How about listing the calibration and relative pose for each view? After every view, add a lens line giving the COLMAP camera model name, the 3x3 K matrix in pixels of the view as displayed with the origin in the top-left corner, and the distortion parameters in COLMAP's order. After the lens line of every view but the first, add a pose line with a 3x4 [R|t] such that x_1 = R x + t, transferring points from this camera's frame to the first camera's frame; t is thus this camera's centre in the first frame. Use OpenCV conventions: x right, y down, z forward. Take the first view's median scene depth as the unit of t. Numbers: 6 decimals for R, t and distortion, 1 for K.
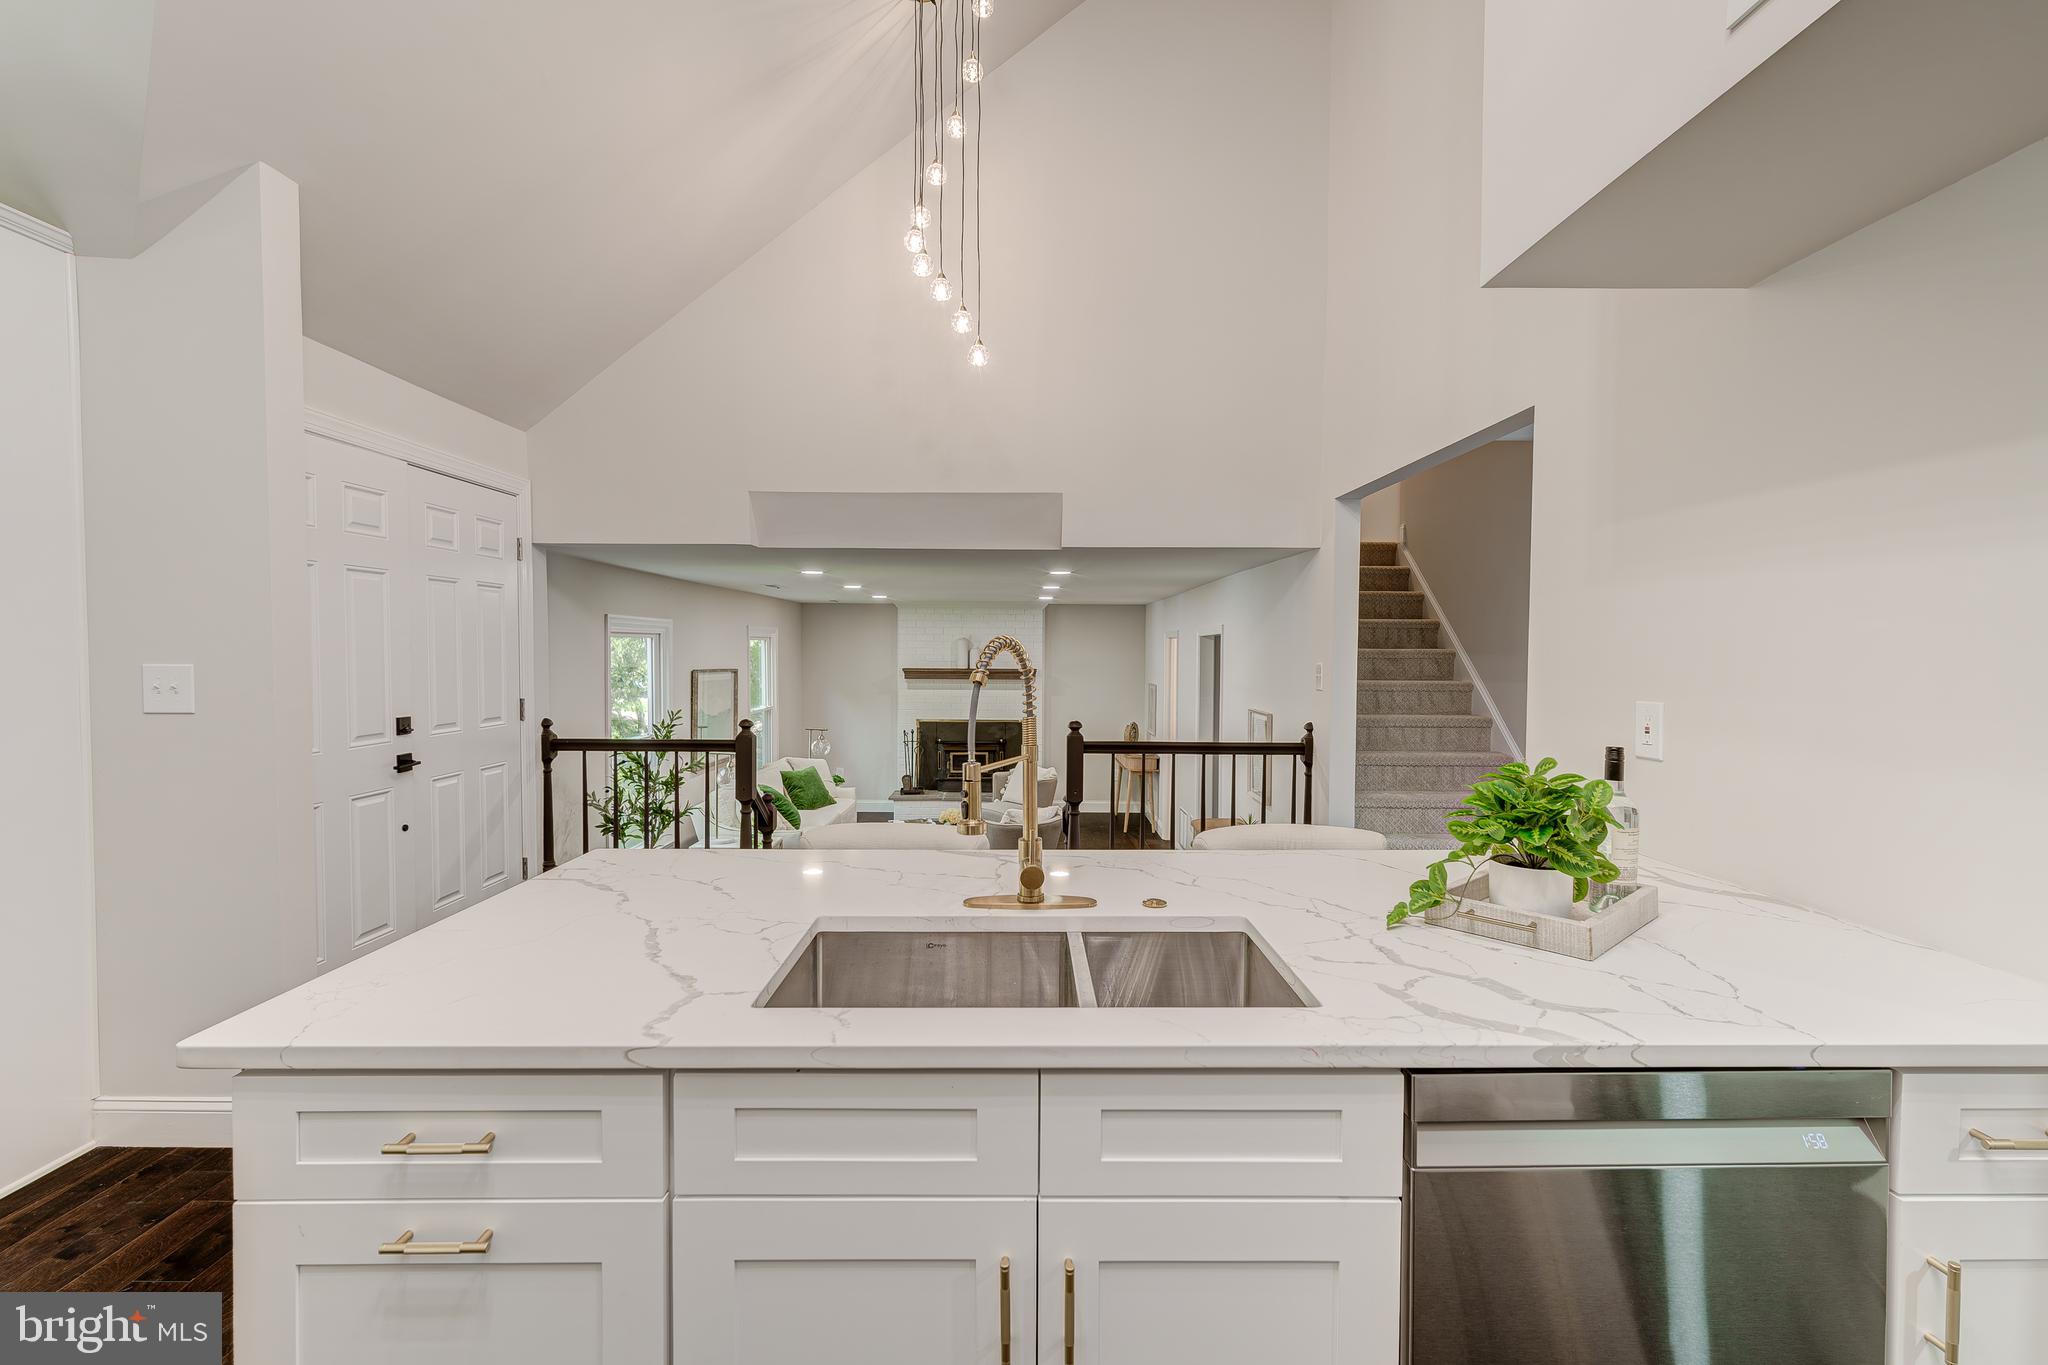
lens RADIAL K [[879.4, 0, 1024.5], [0, 879.4, 683.2], [0, 0, 1]] dist [0.004231, 0.000063]
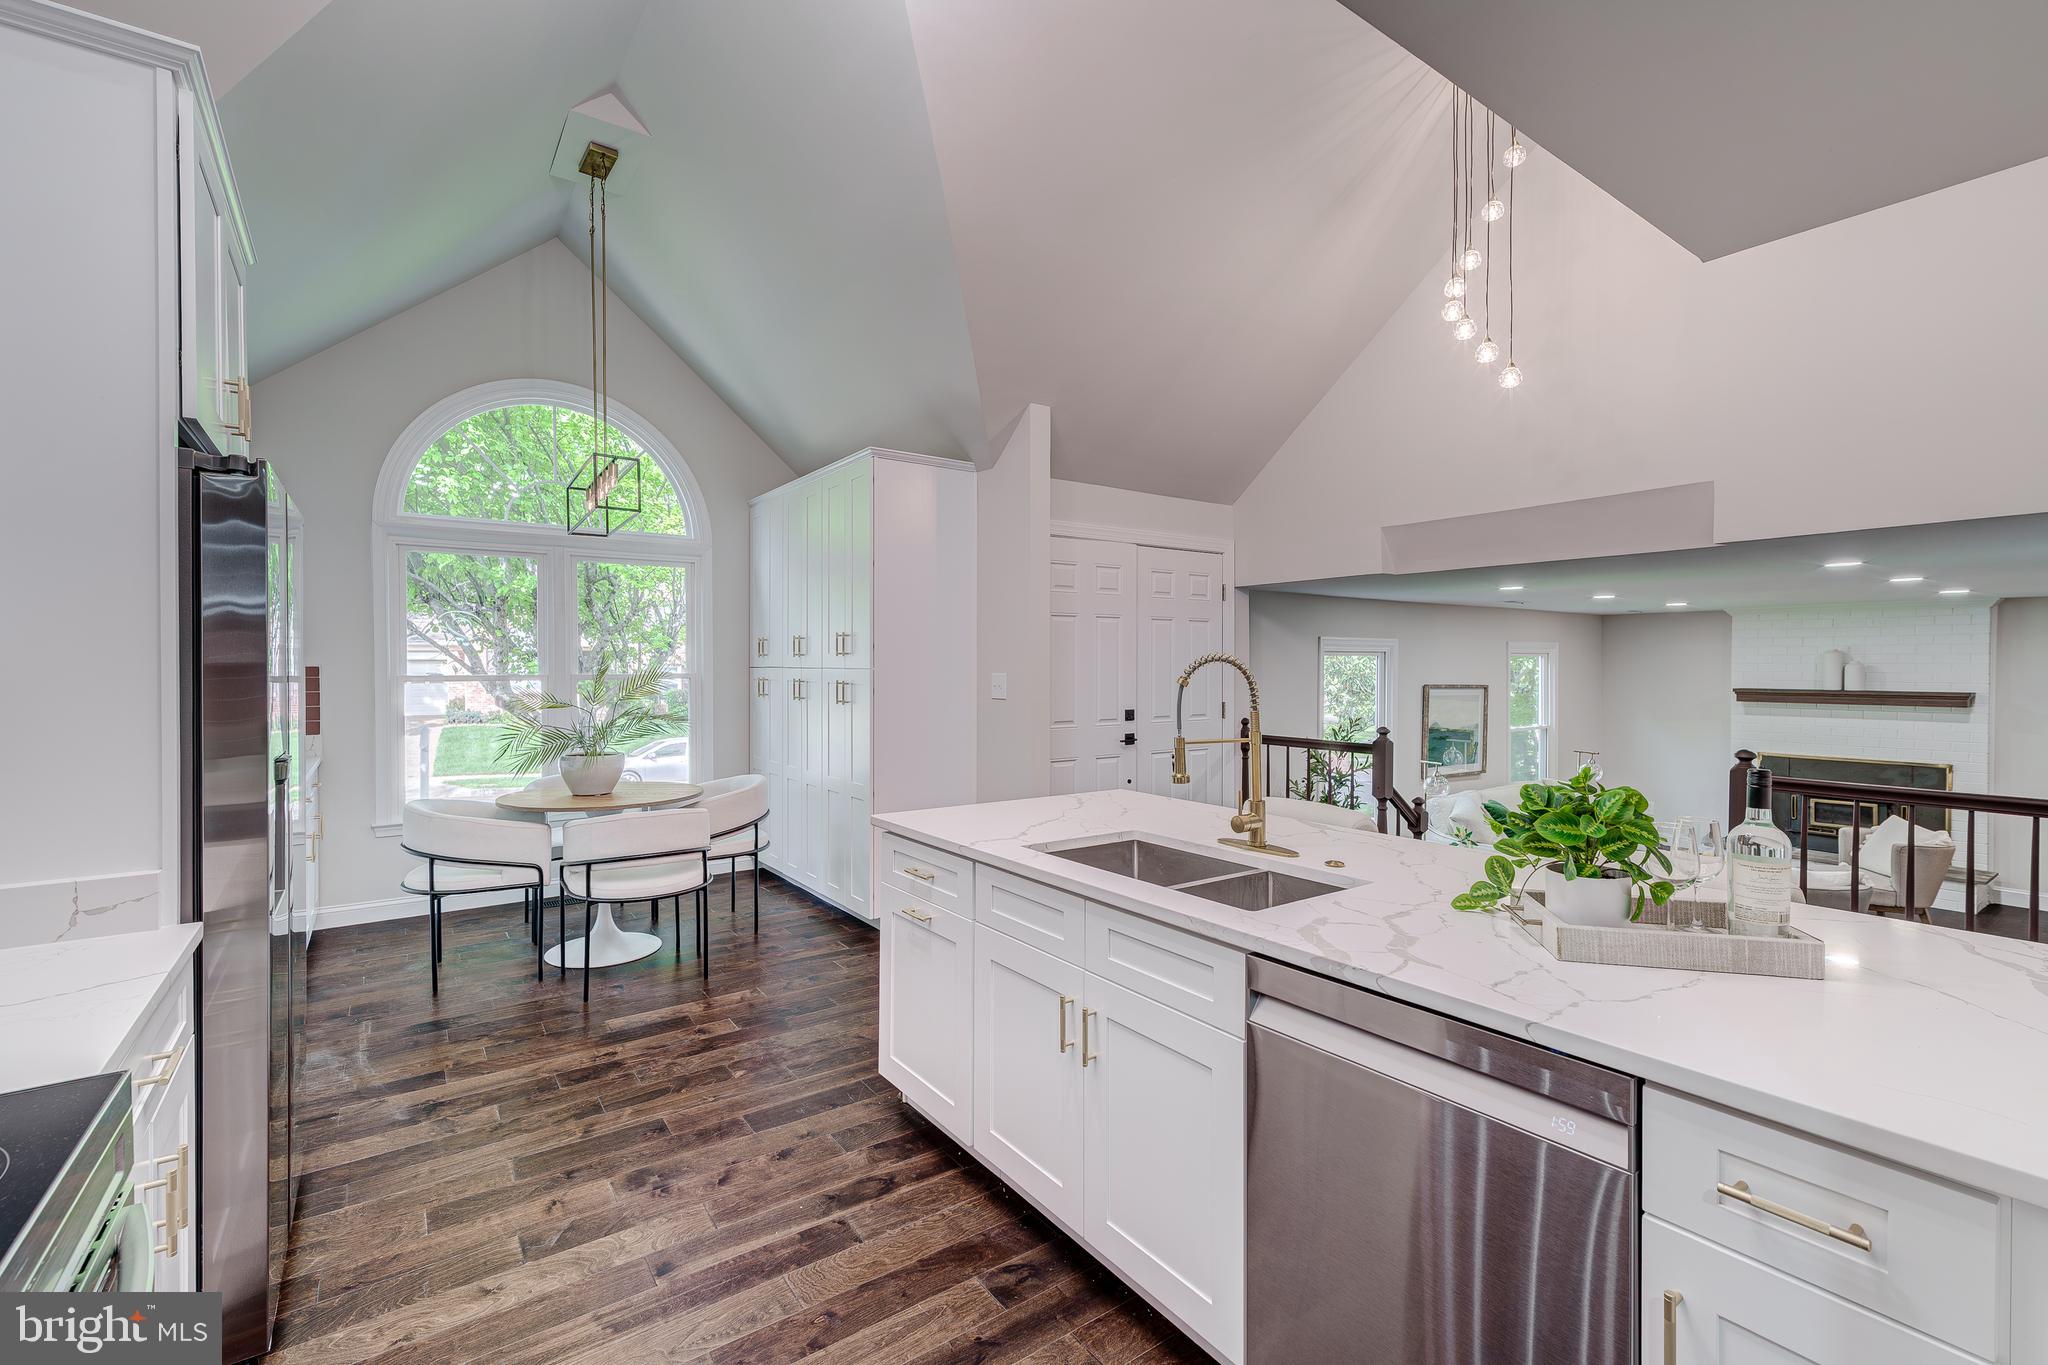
lens RADIAL K [[879.4, 0, 1021.8], [0, 879.4, 676.1], [0, 0, 1]] dist [0.004231, 0.000063]
pose [[0.575673, 0.005957, -0.817658, 0.467358], [-0.029197, 0.999486, -0.013274, 0.006312], [0.817158, 0.031515, 0.575551, -0.048511]]
